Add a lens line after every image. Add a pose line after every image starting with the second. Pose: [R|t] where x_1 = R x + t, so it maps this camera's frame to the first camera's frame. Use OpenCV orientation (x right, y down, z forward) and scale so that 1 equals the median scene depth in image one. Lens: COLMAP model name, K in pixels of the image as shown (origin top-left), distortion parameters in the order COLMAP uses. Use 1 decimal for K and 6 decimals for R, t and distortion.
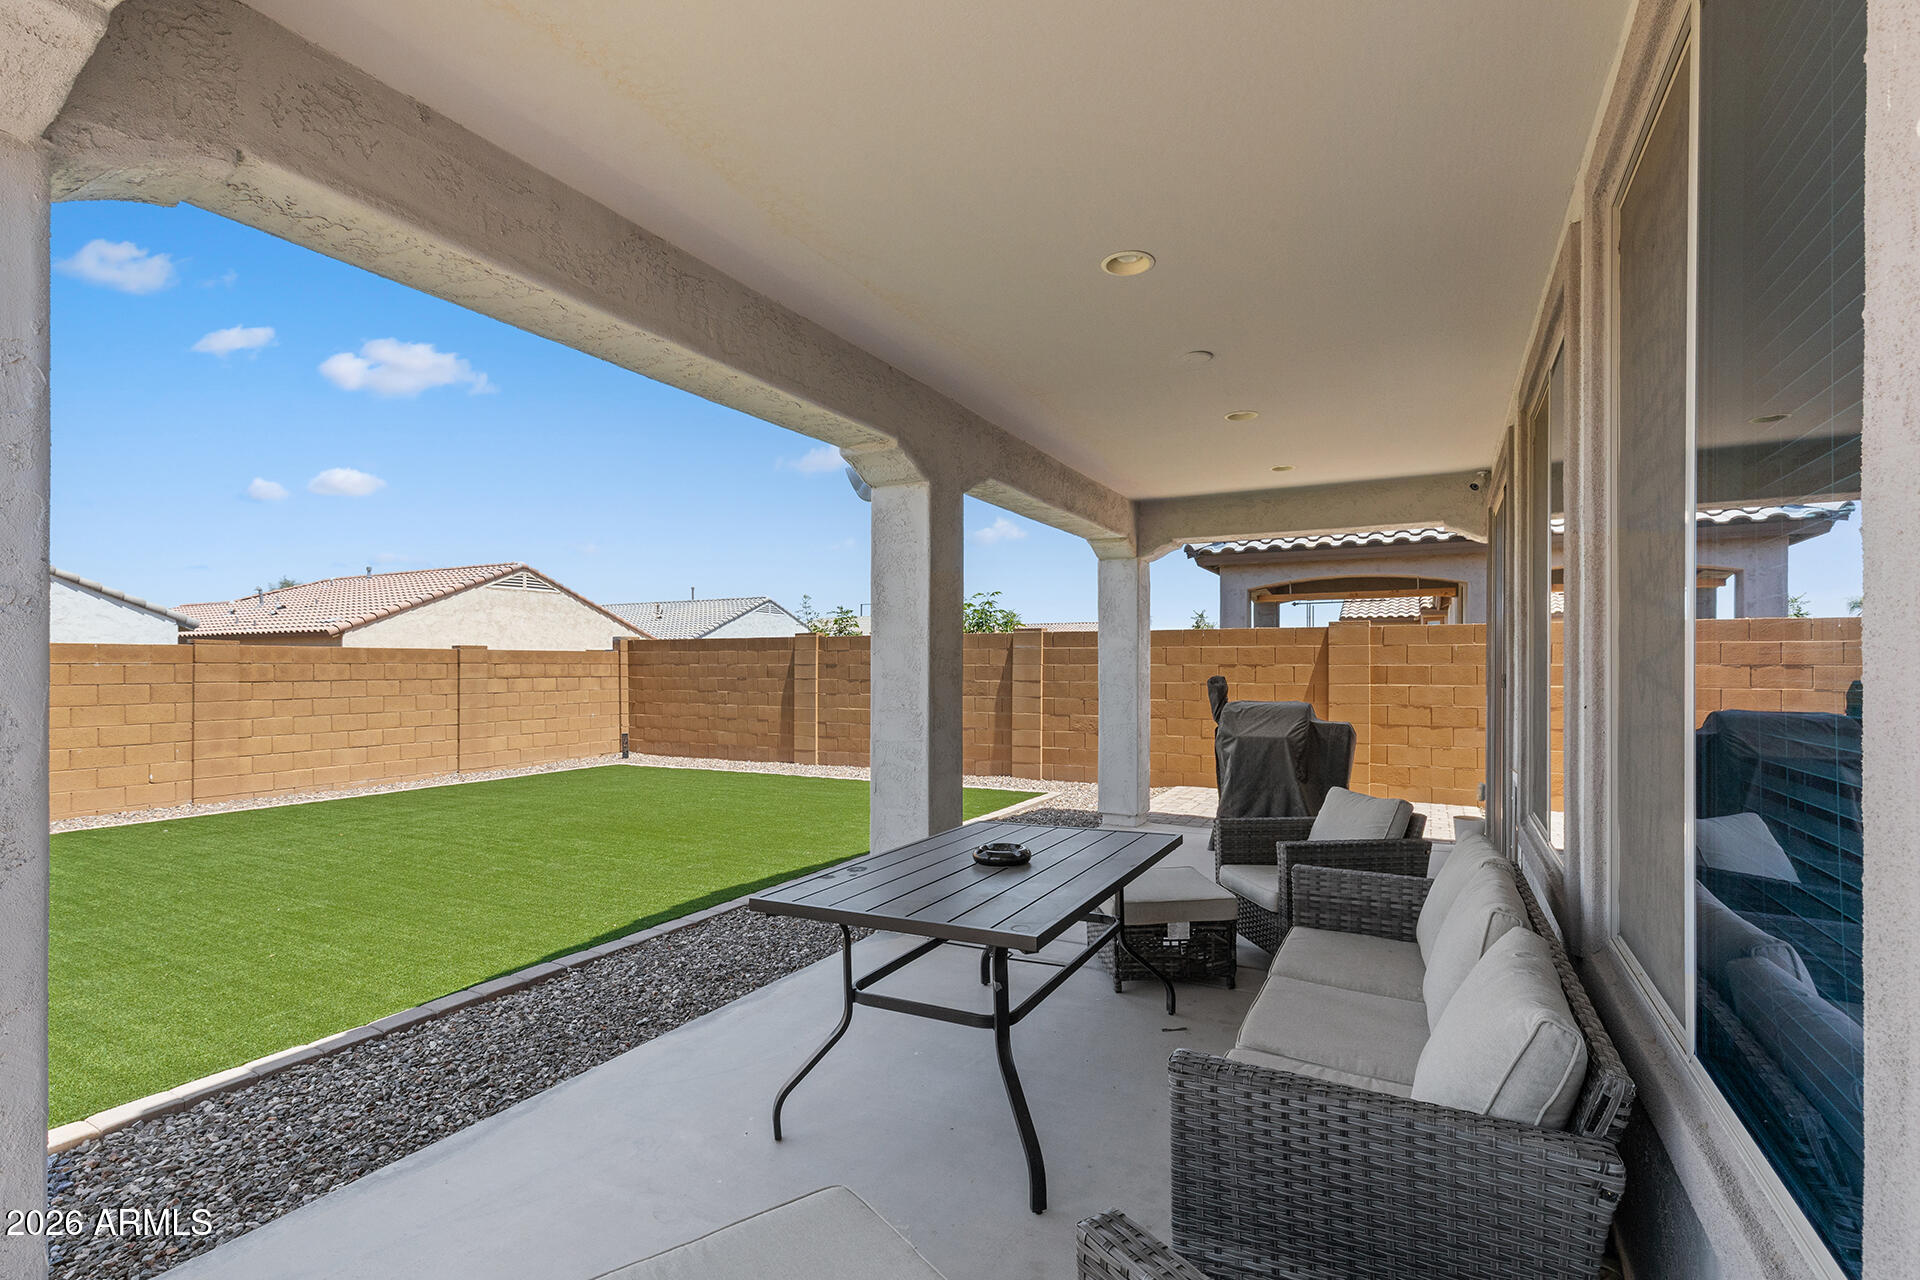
lens RADIAL K [[854.8, 0, 978.5], [0, 854.8, 660.8], [0, 0, 1]] dist [0.004710, 0.000086]
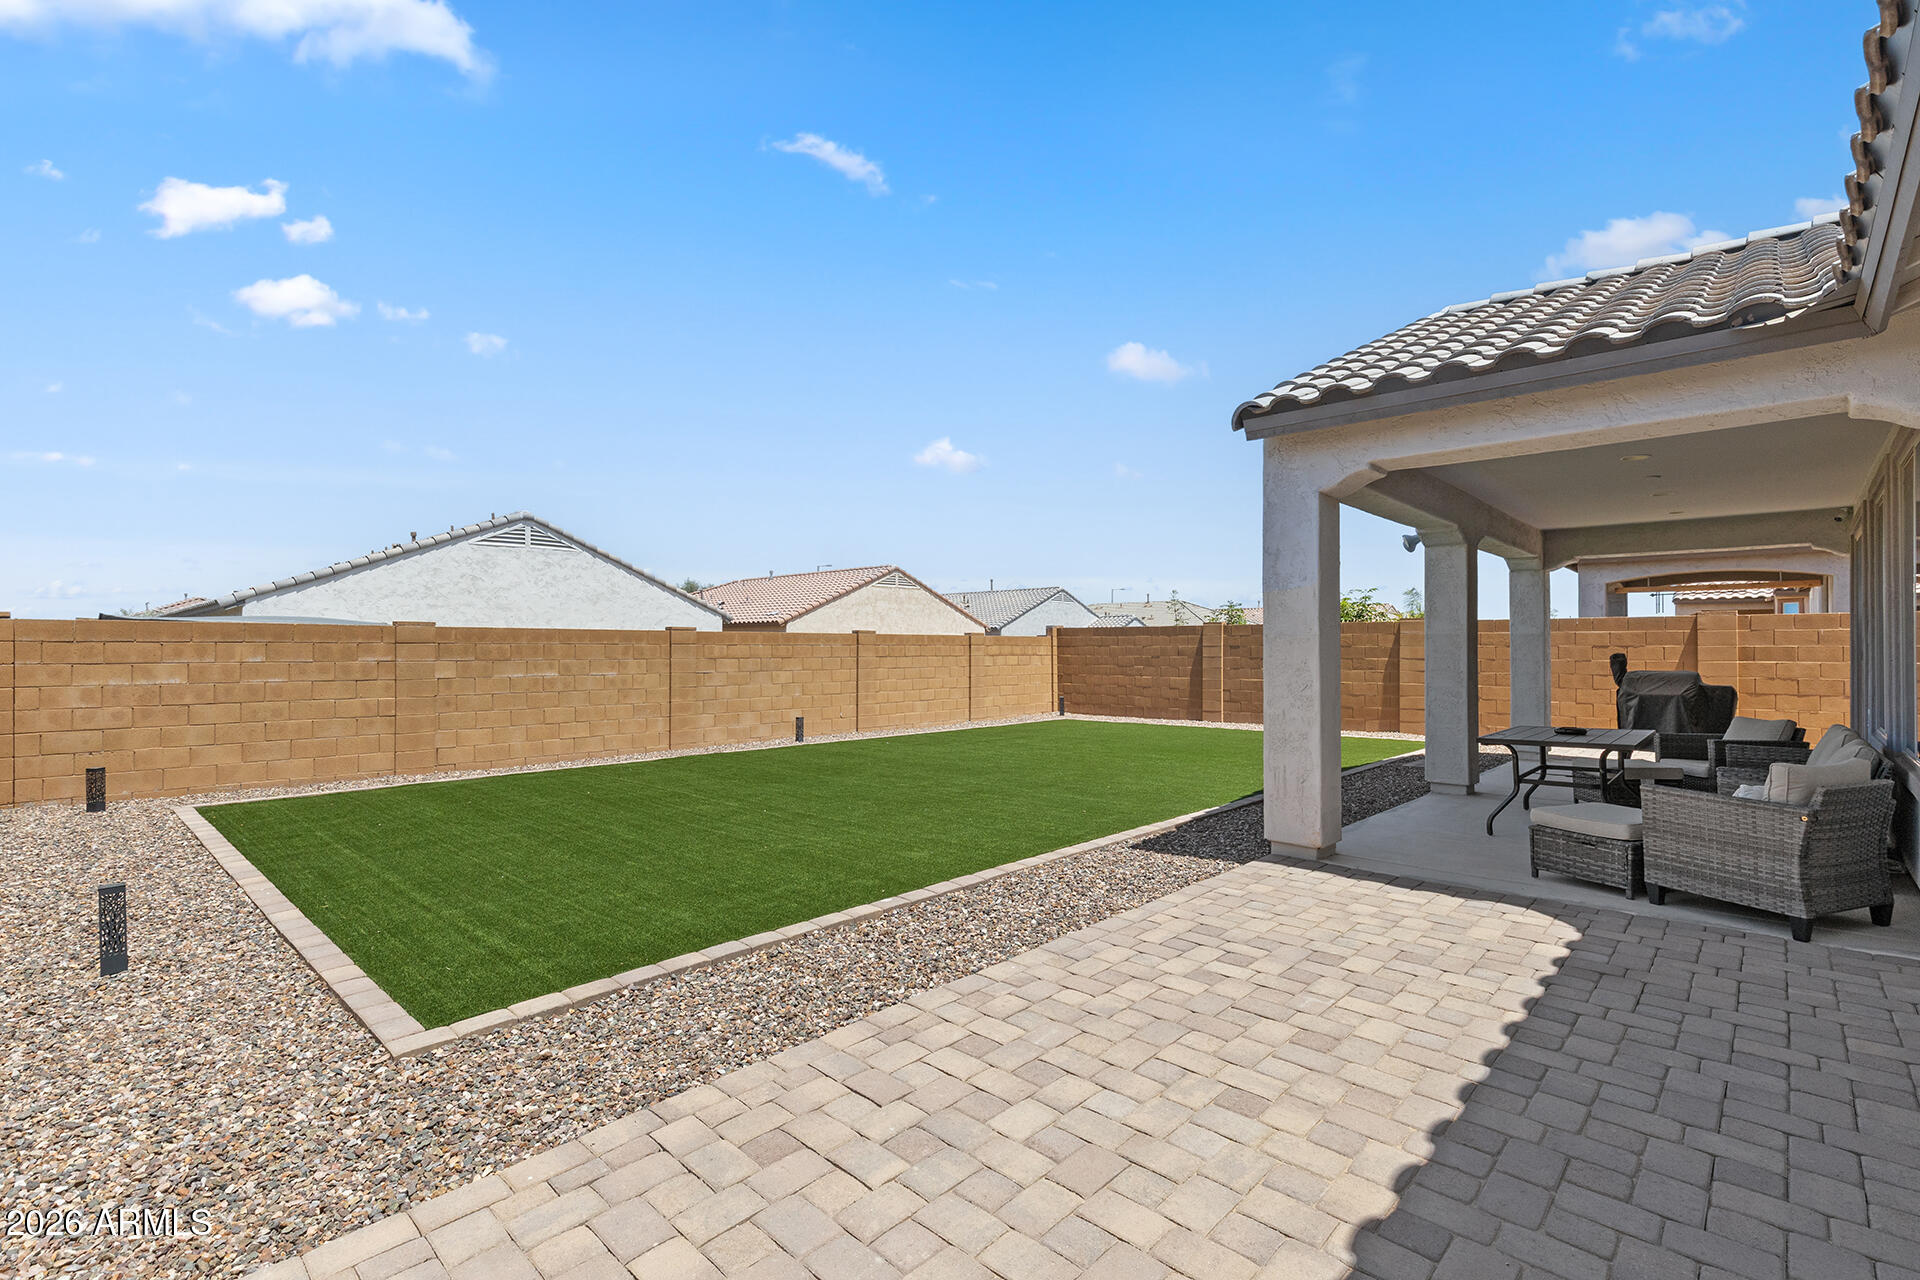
lens RADIAL K [[854.8, 0, 966.4], [0, 854.8, 634.1], [0, 0, 1]] dist [0.004710, 0.000086]
pose [[0.963432, -0.003259, -0.267934, -0.213864], [0.000136, 0.999932, -0.011672, 0.001278], [0.267953, 0.011208, 0.963367, -0.374276]]
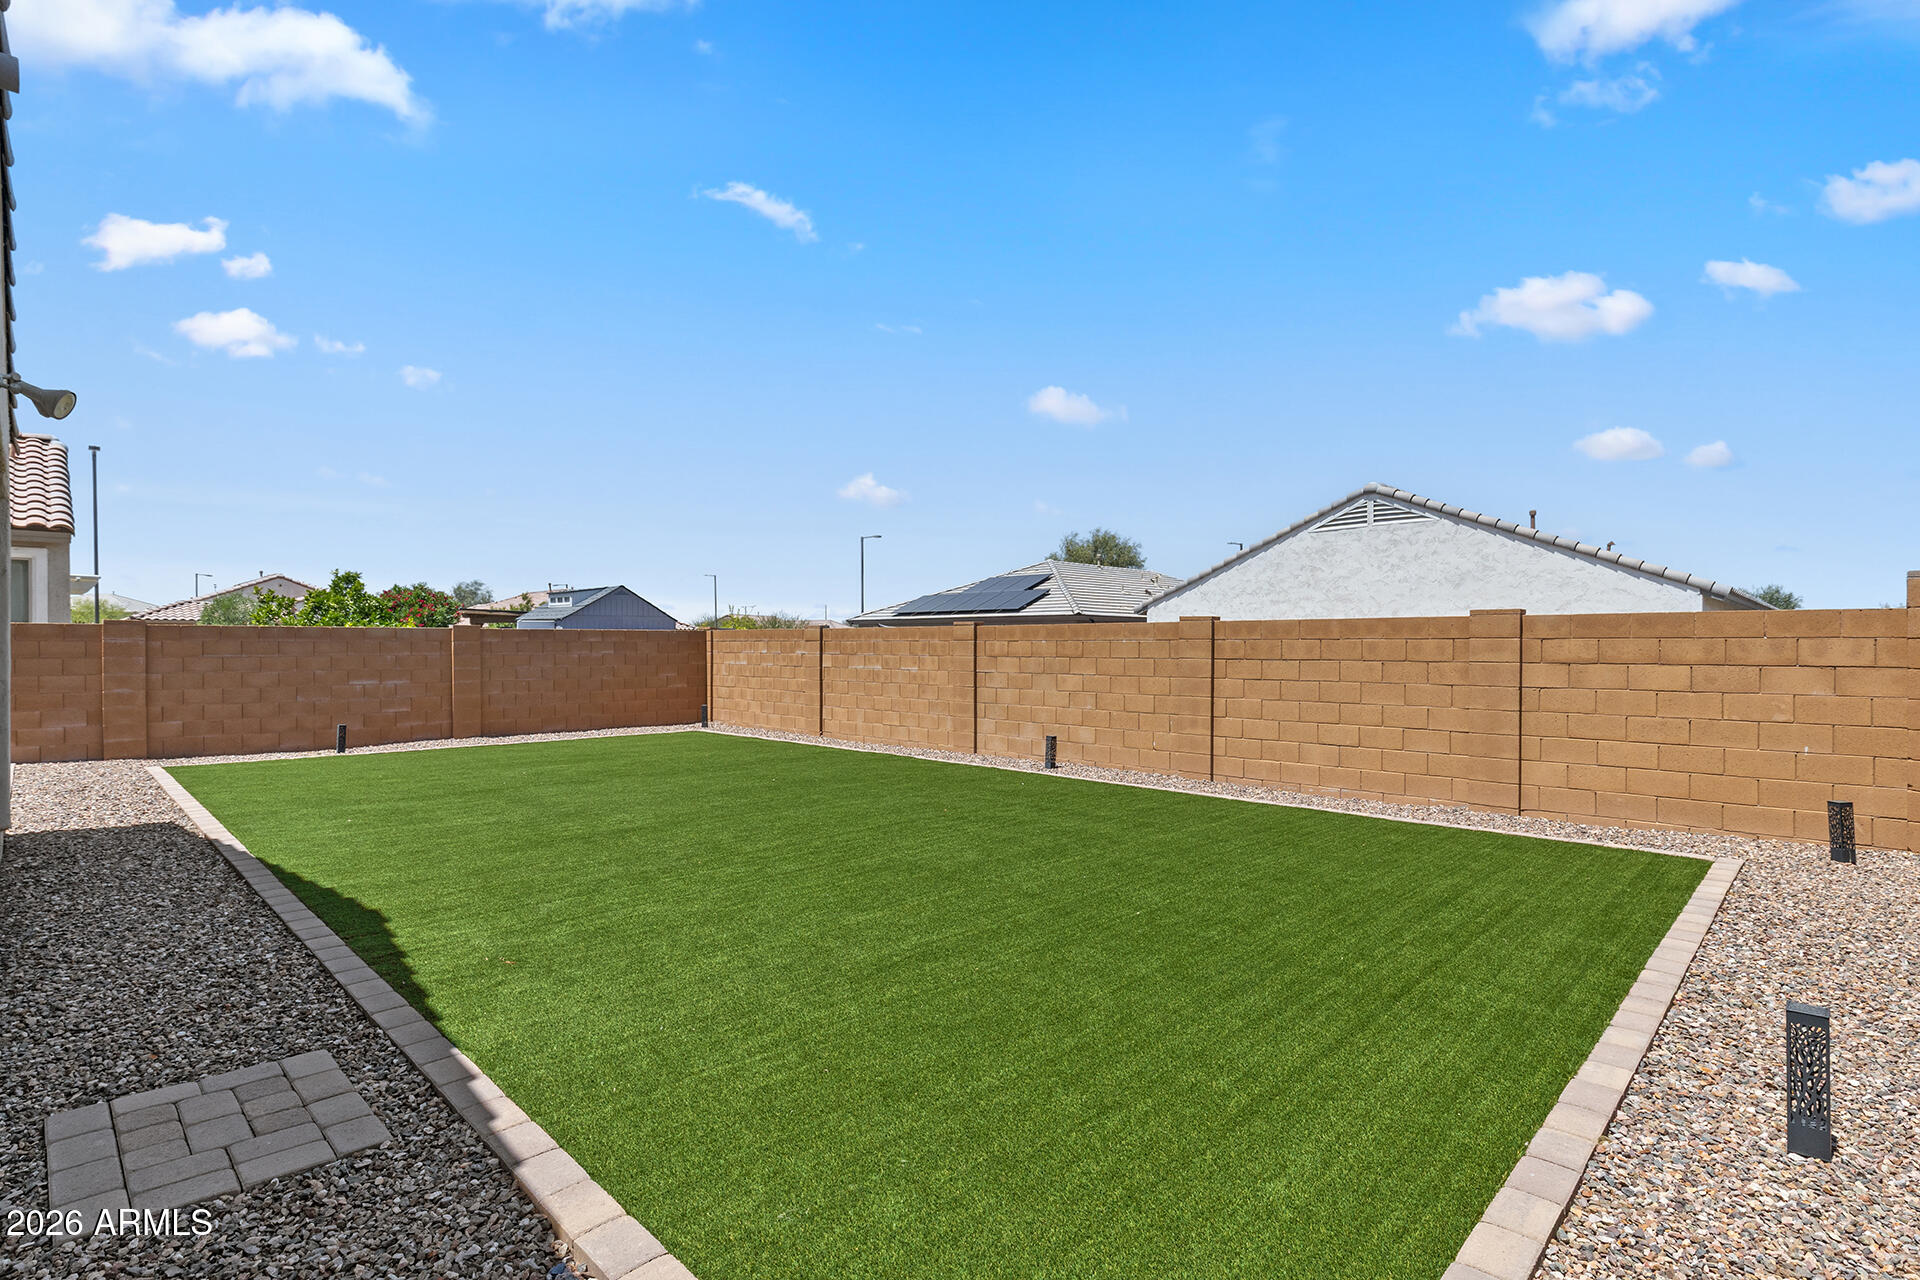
lens RADIAL K [[915.7, 0, 946.3], [0, 915.7, 651.8], [0, 0, 1]] dist [-0.003781, 0.000254]
pose [[-0.295039, 0.007951, -0.955452, 0.161969], [0.003483, 0.999968, 0.007246, 0.006503], [0.955479, -0.001190, -0.295057, 0.785167]]
